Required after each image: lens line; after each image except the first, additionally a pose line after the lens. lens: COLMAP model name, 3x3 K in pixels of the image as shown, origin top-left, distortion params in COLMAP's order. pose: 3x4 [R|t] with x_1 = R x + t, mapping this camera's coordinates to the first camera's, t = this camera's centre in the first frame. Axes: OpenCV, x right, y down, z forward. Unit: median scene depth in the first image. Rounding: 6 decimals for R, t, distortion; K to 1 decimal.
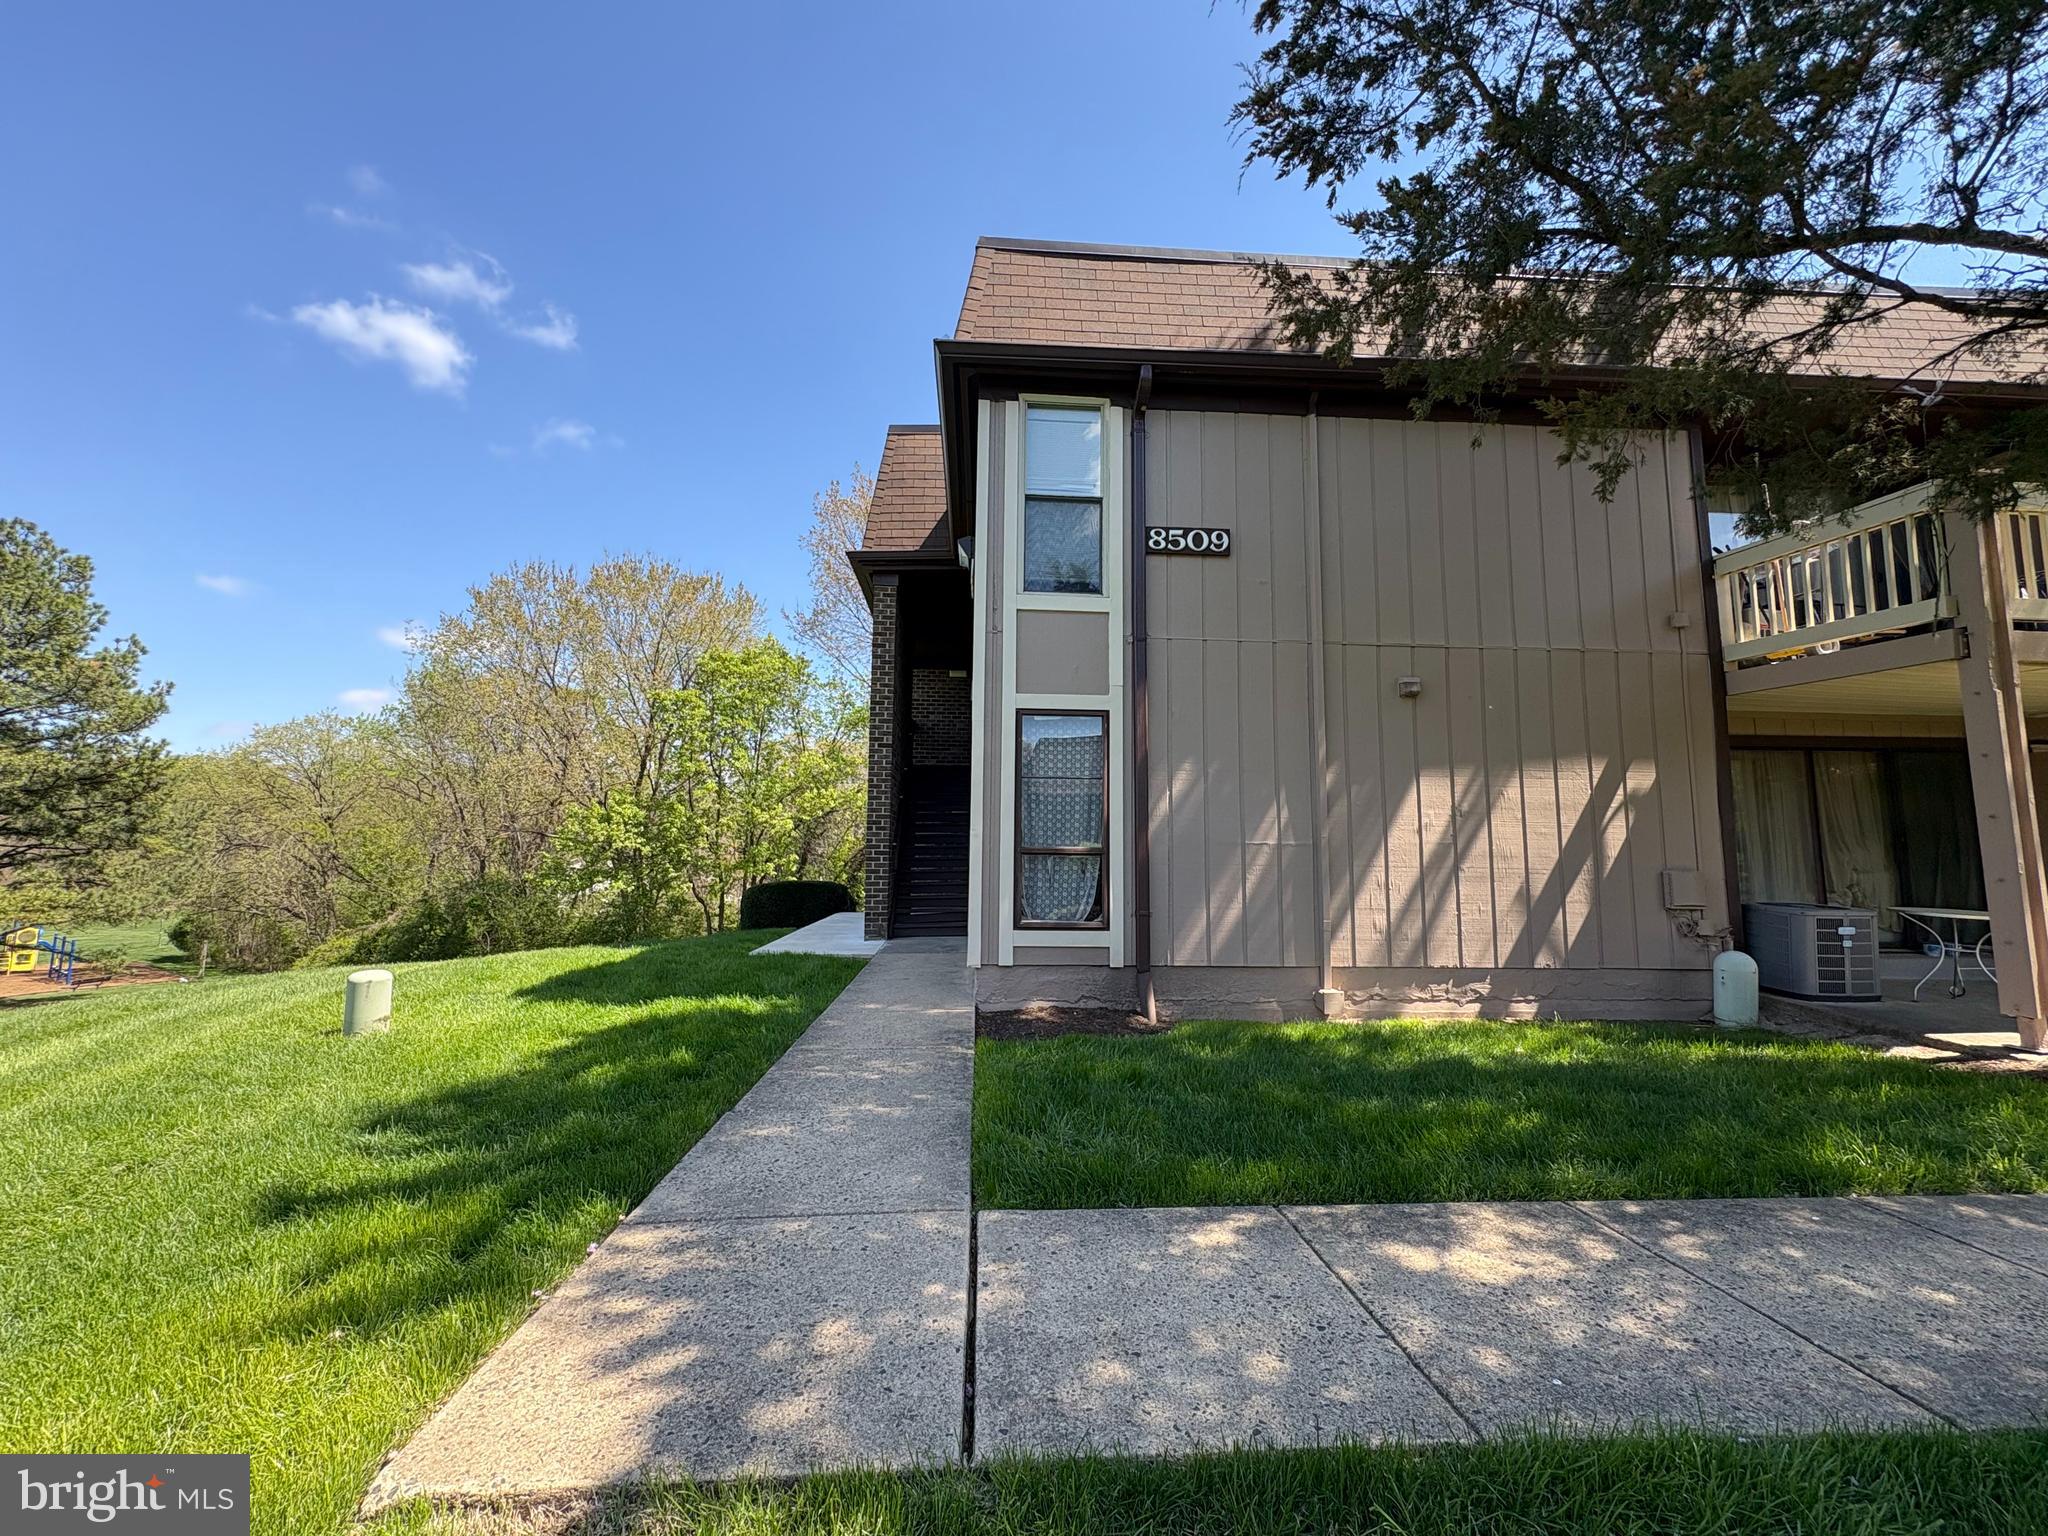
lens RADIAL K [[811.4, 0, 1018.4], [0, 811.4, 771.8], [0, 0, 1]] dist [-0.003201, 0.002870]
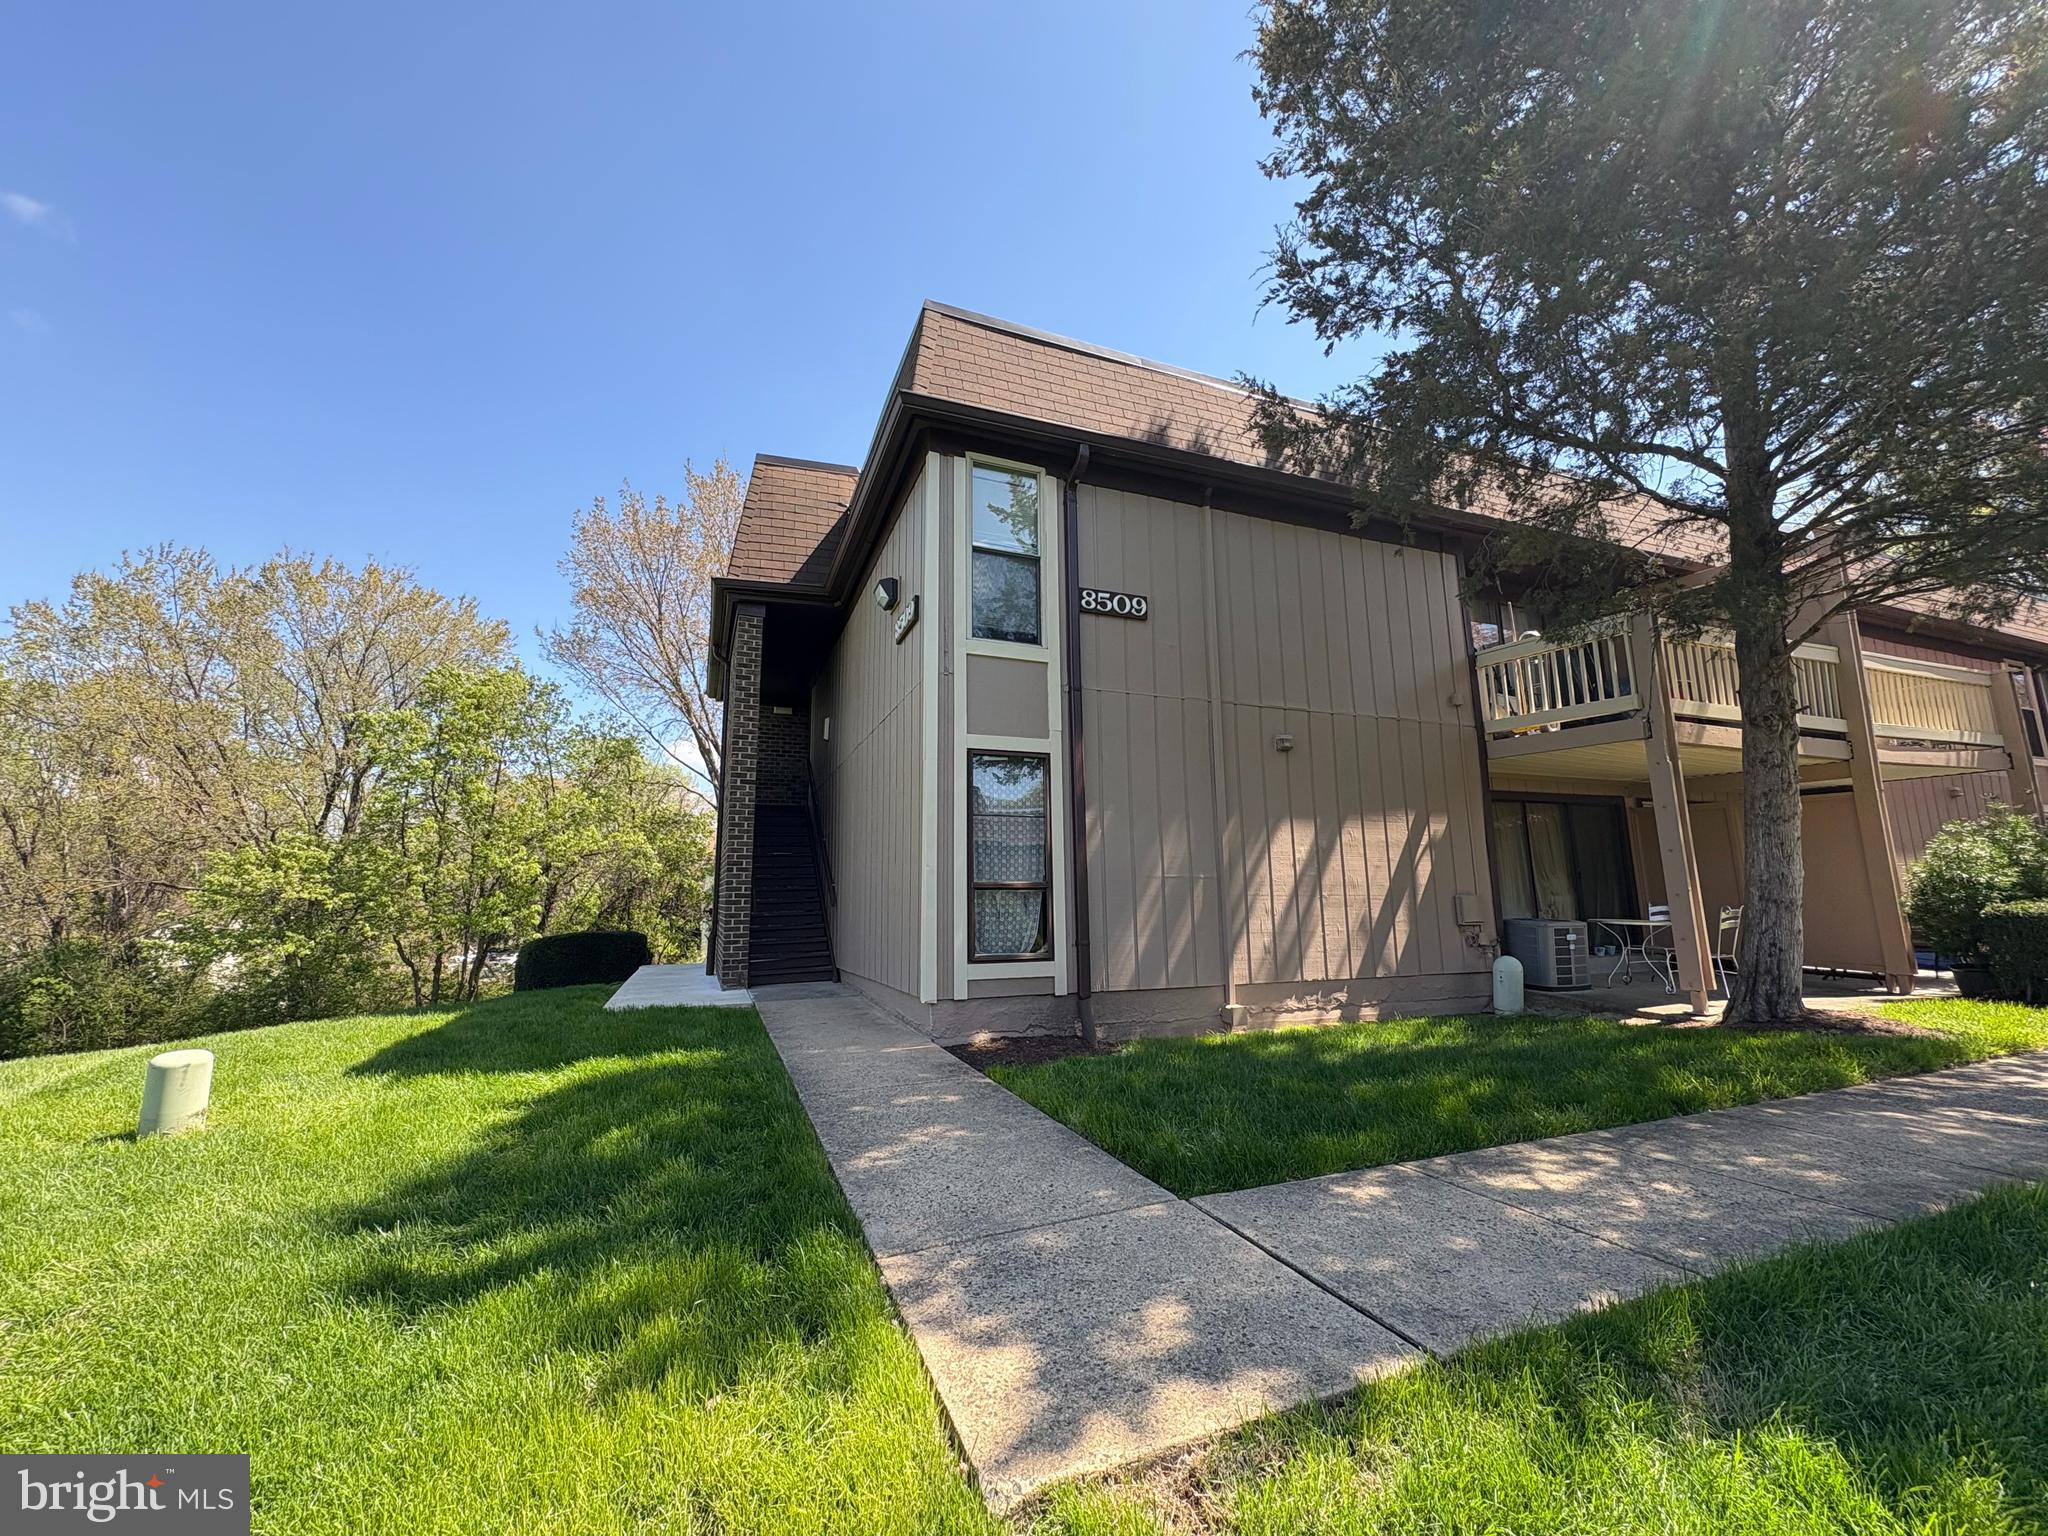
lens RADIAL K [[811.4, 0, 1018.4], [0, 811.4, 771.8], [0, 0, 1]] dist [-0.003201, 0.002870]
pose [[0.950862, 0.029169, 0.308238, -0.253219], [-0.011947, 0.998268, -0.057612, 0.010722], [-0.309385, 0.051098, 0.949563, -0.003166]]
